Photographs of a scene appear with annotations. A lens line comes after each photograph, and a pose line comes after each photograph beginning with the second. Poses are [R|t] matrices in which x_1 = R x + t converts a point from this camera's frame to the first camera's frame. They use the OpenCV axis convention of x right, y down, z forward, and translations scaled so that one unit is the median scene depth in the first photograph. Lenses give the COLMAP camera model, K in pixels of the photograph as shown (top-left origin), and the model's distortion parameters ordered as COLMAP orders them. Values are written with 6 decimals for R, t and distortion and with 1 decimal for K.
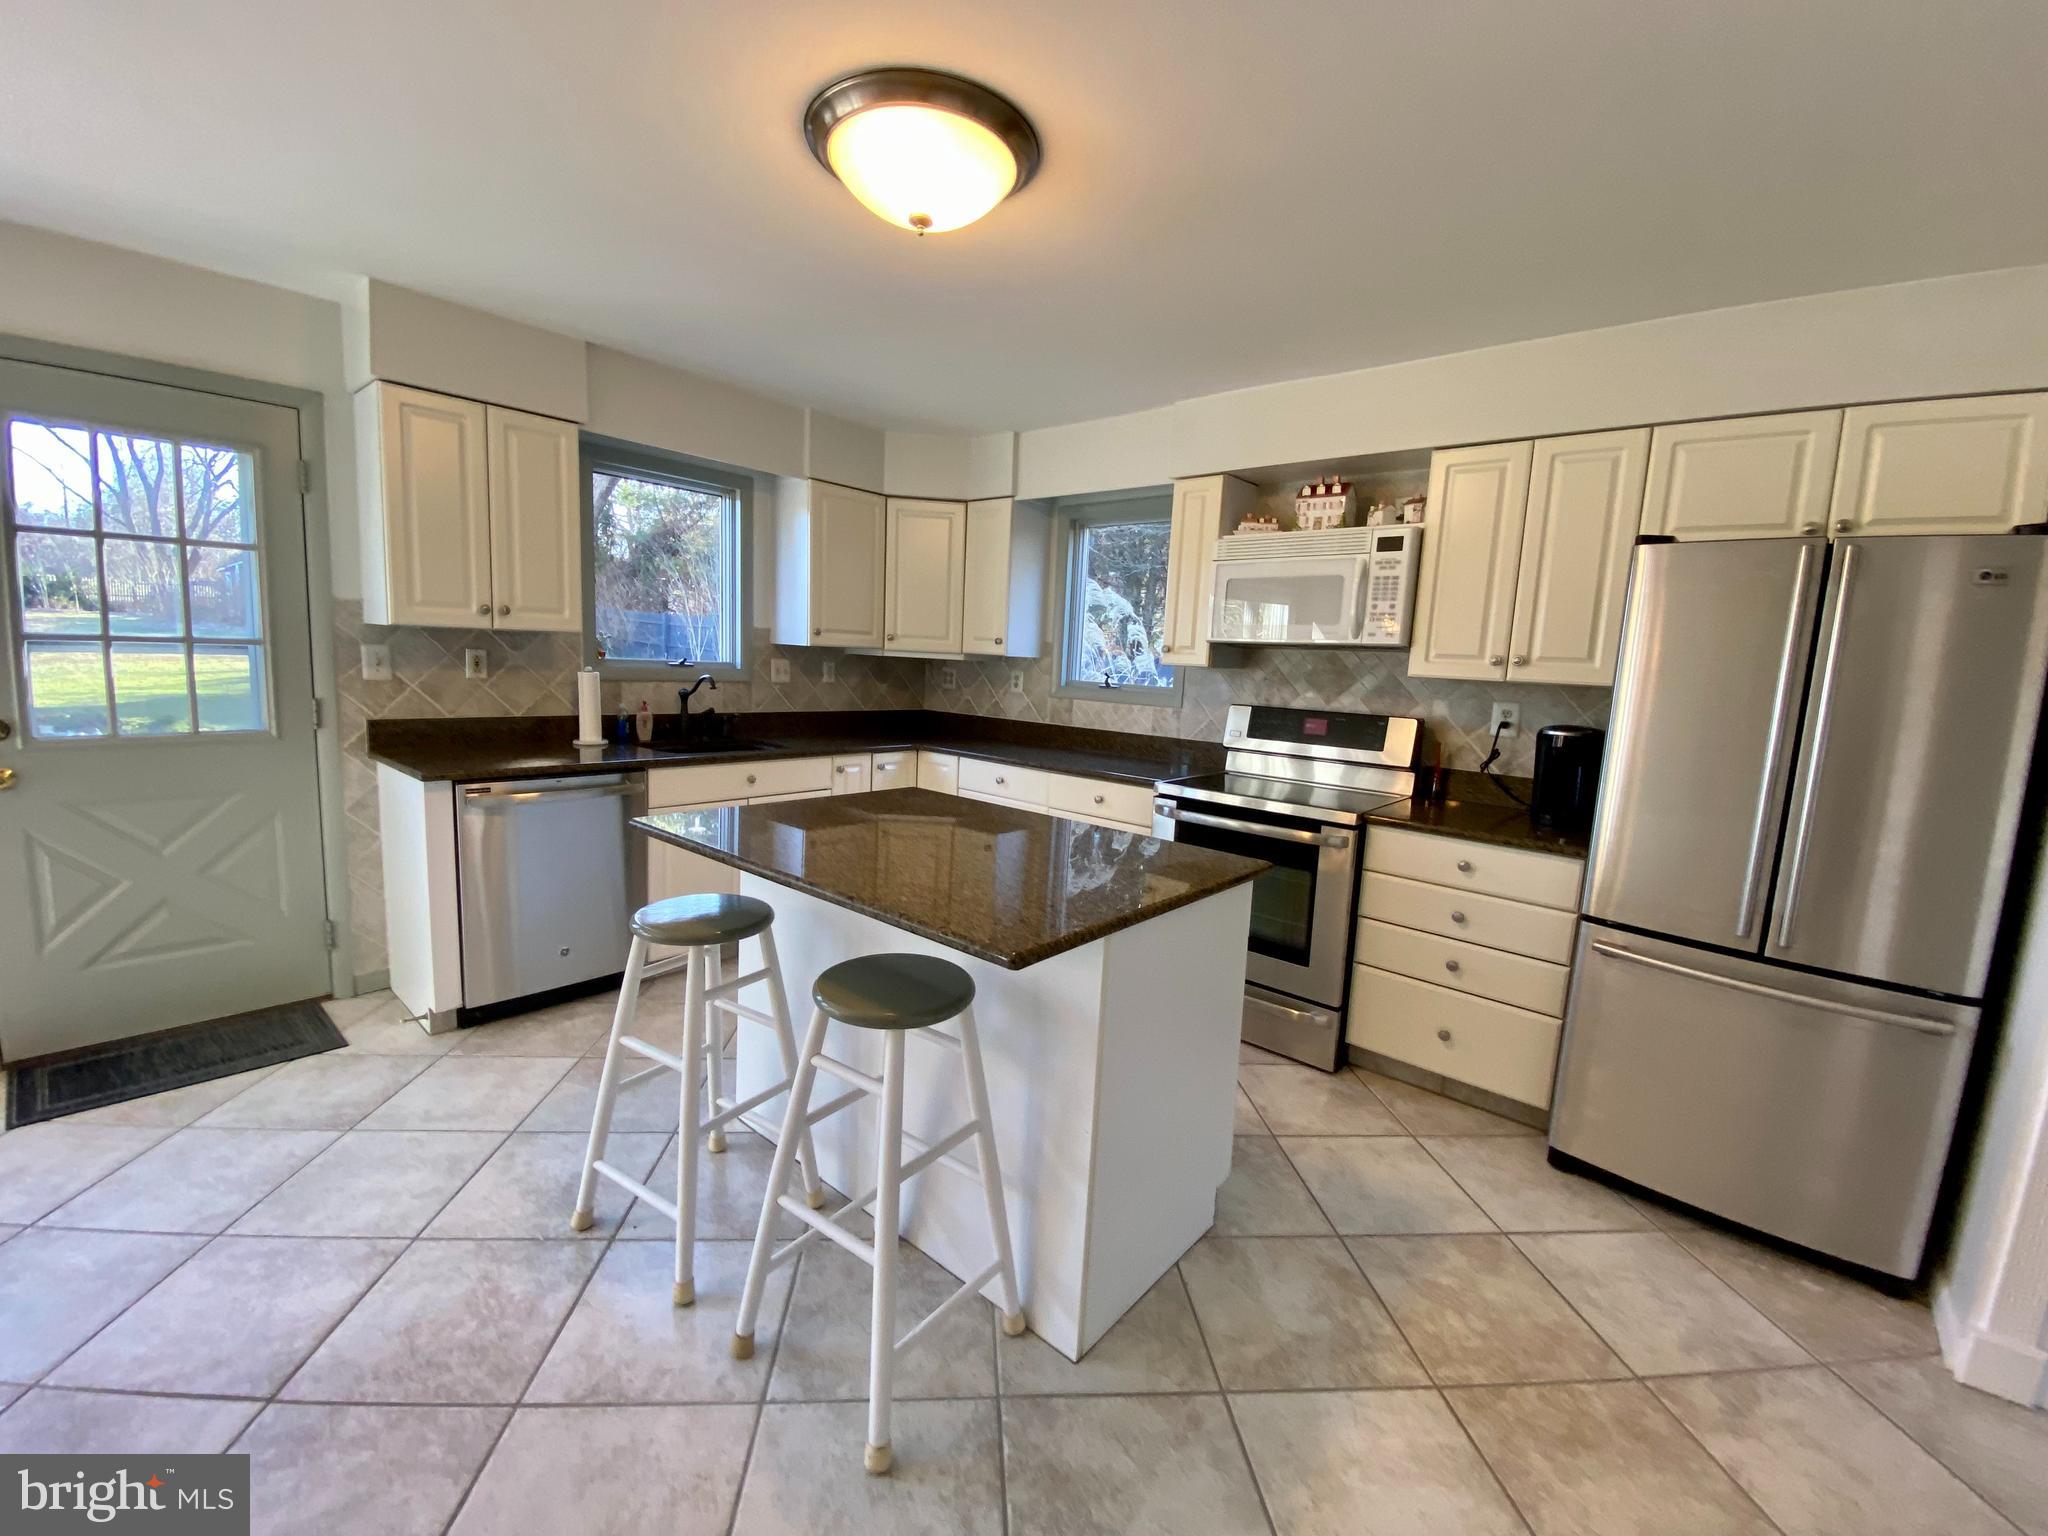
lens RADIAL K [[841.5, 0, 1019.2], [0, 841.5, 768.4], [0, 0, 1]] dist [0.026305, -0.023312]
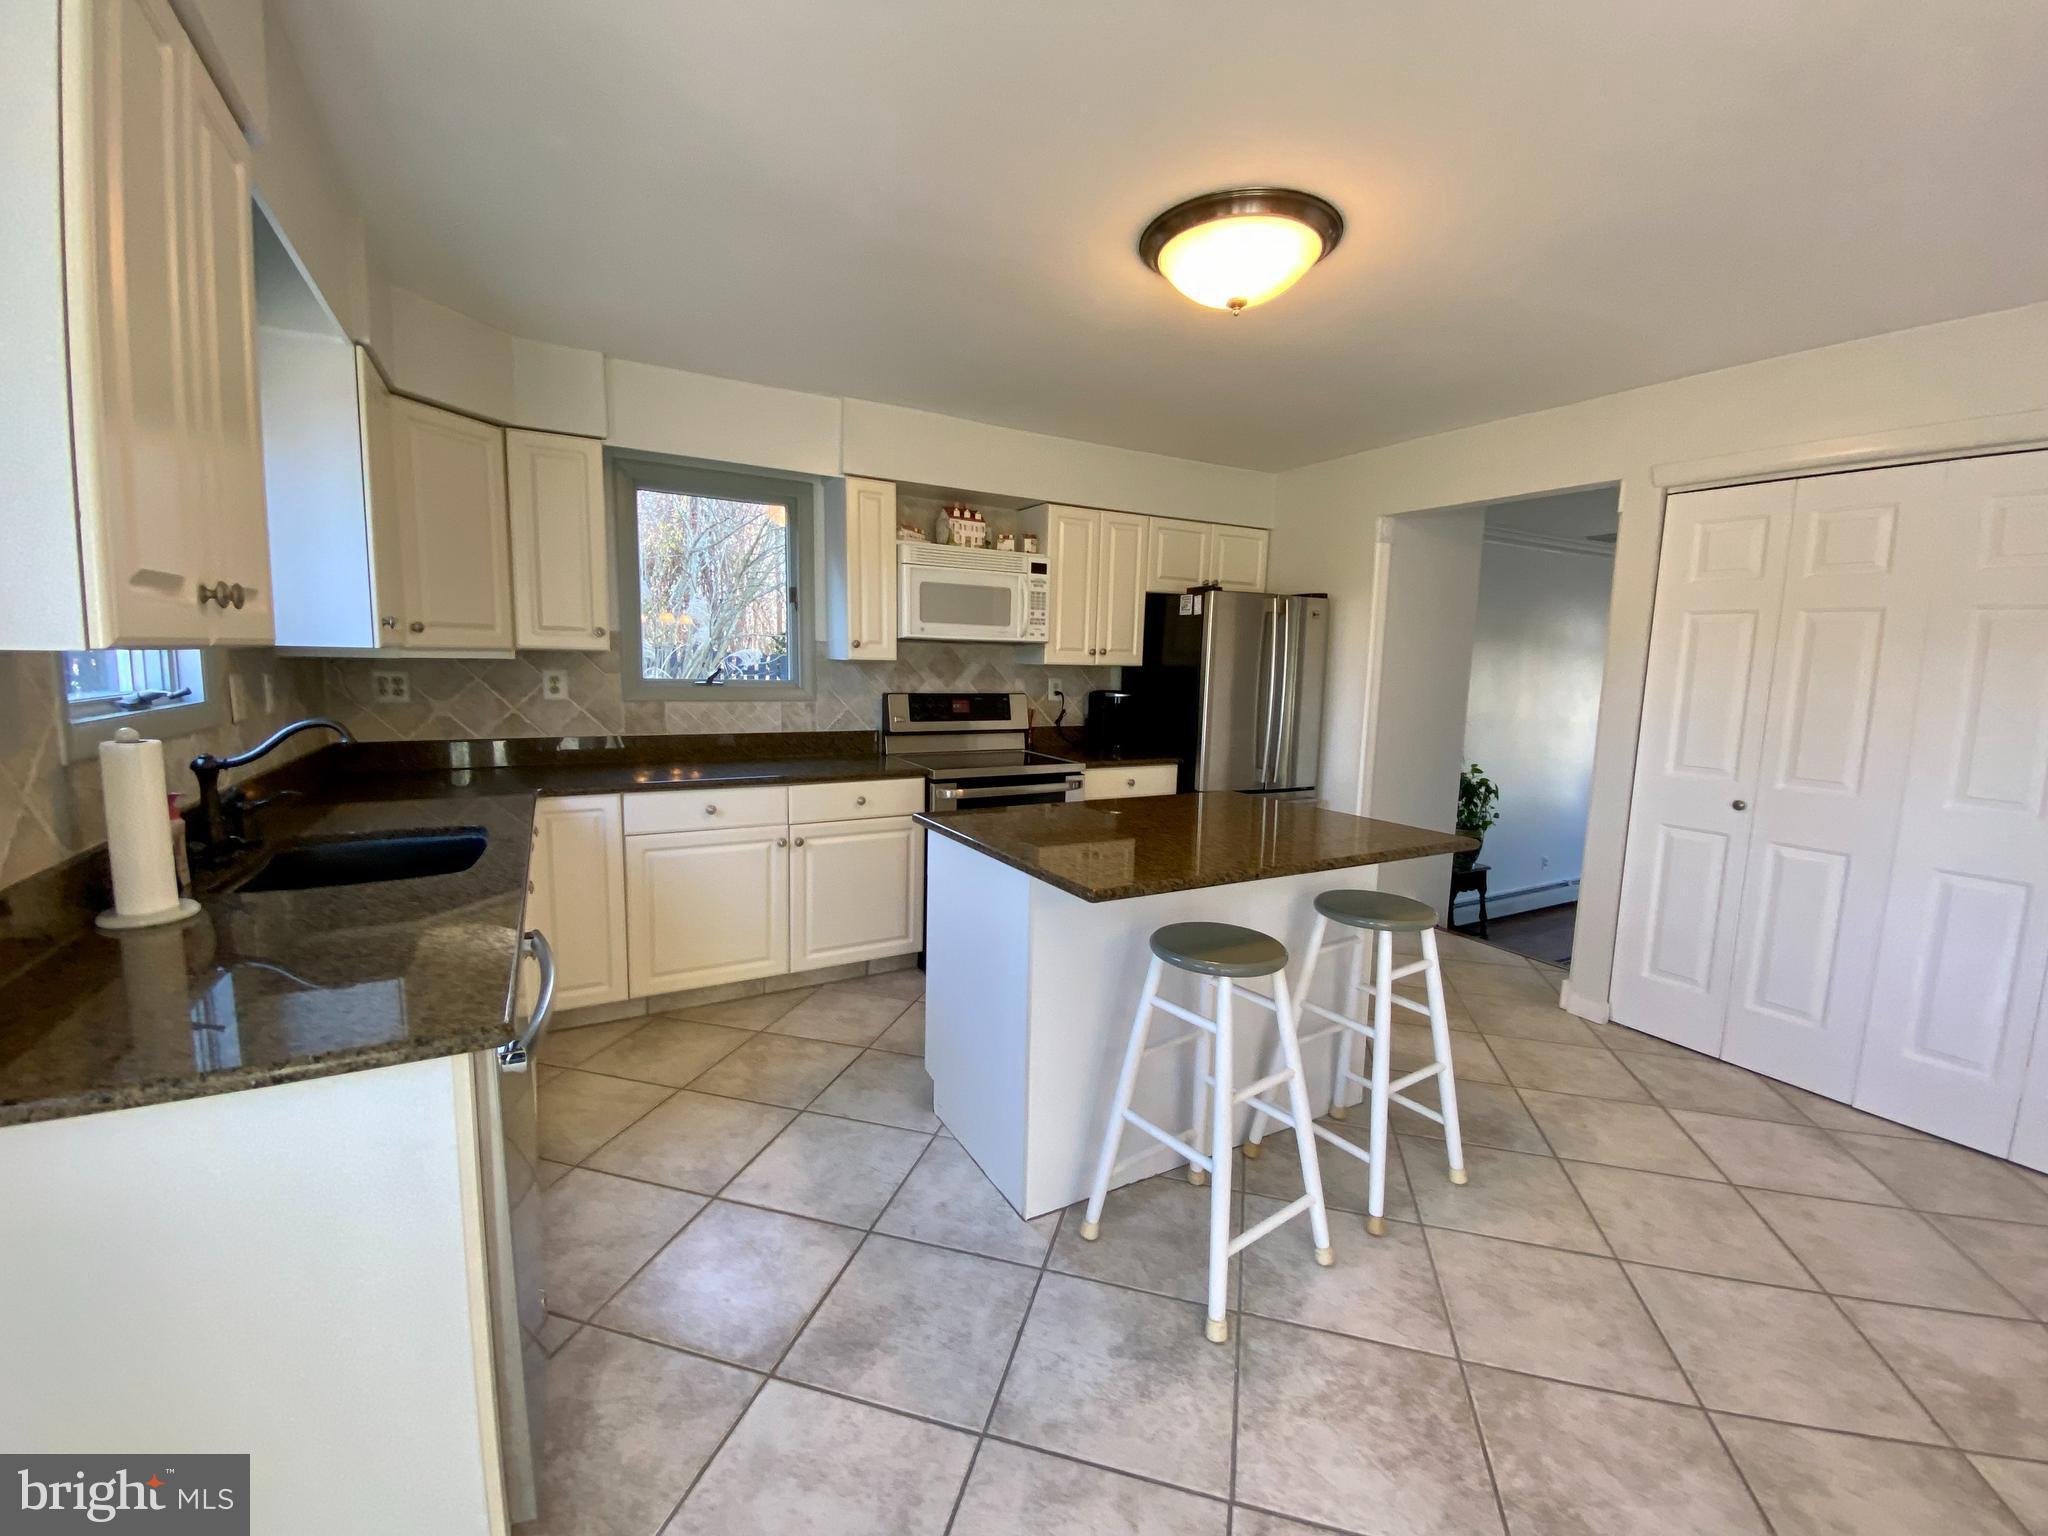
lens RADIAL K [[841.5, 0, 1019.2], [0, 841.5, 768.4], [0, 0, 1]] dist [0.026305, -0.023312]
pose [[0.335955, -0.159677, 0.928244, -0.705589], [0.117328, 0.984943, 0.126967, -0.096794], [-0.934542, 0.066254, 0.349632, 0.453999]]
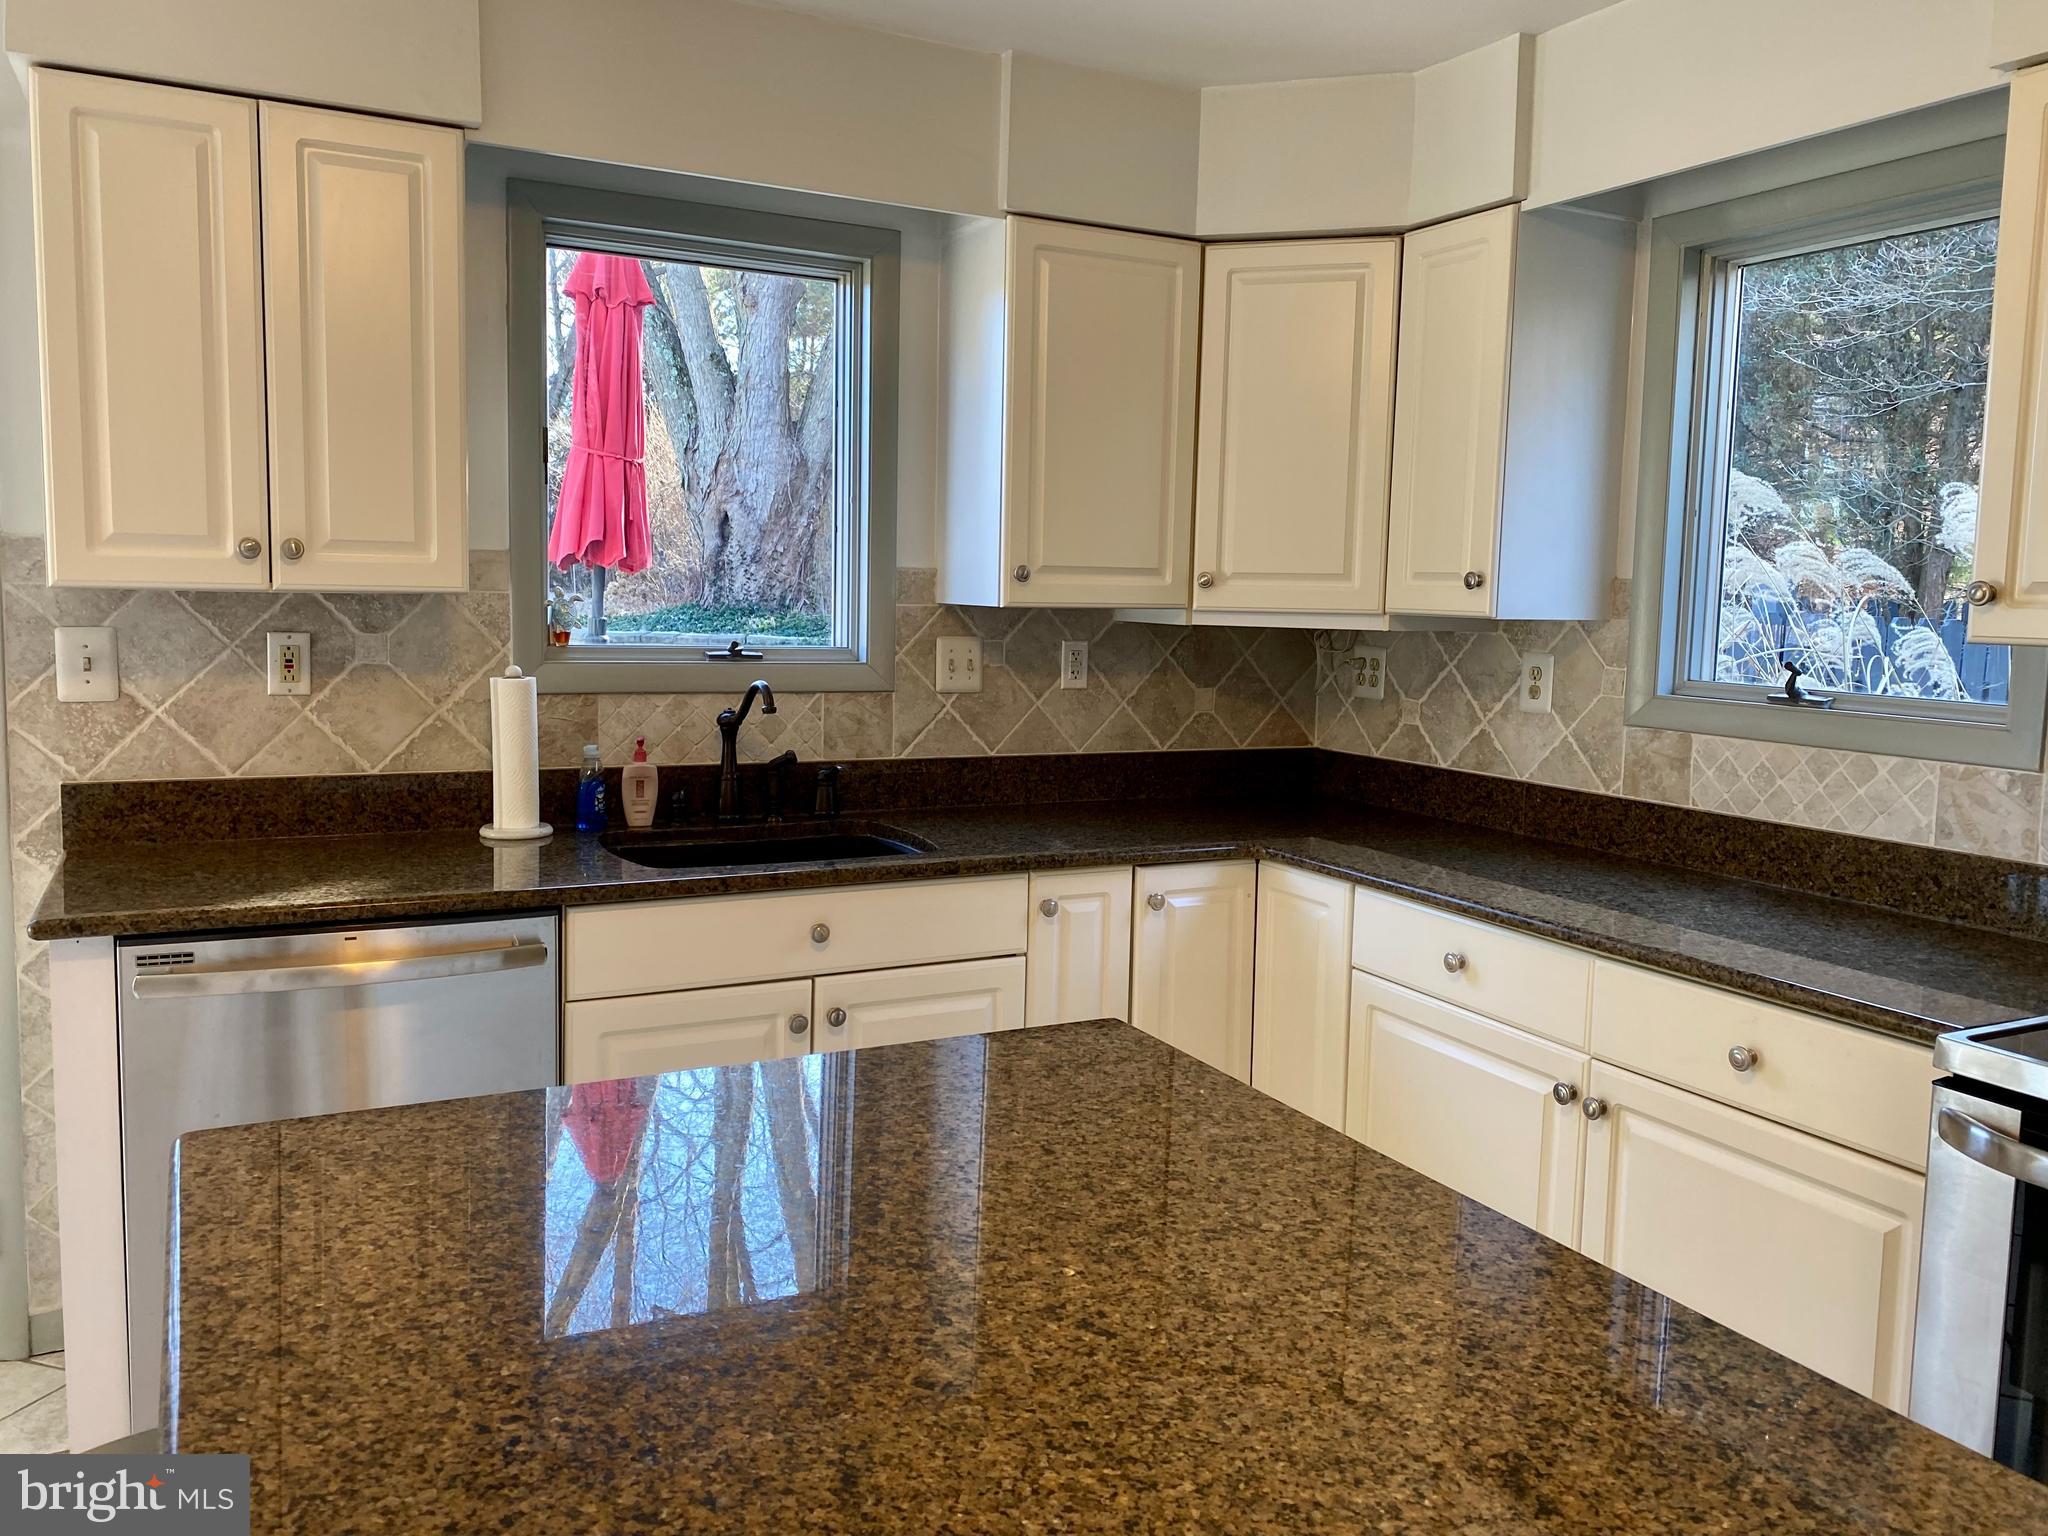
lens RADIAL K [[1570.0, 0, 1022.9], [0, 1570.0, 738.5], [0, 0, 1]] dist [0.060546, -0.065787]
pose [[0.929633, 0.009920, -0.368352, 0.056501], [-0.028415, 0.998591, -0.044820, -0.047839], [0.367389, 0.052133, 0.928605, 0.297138]]
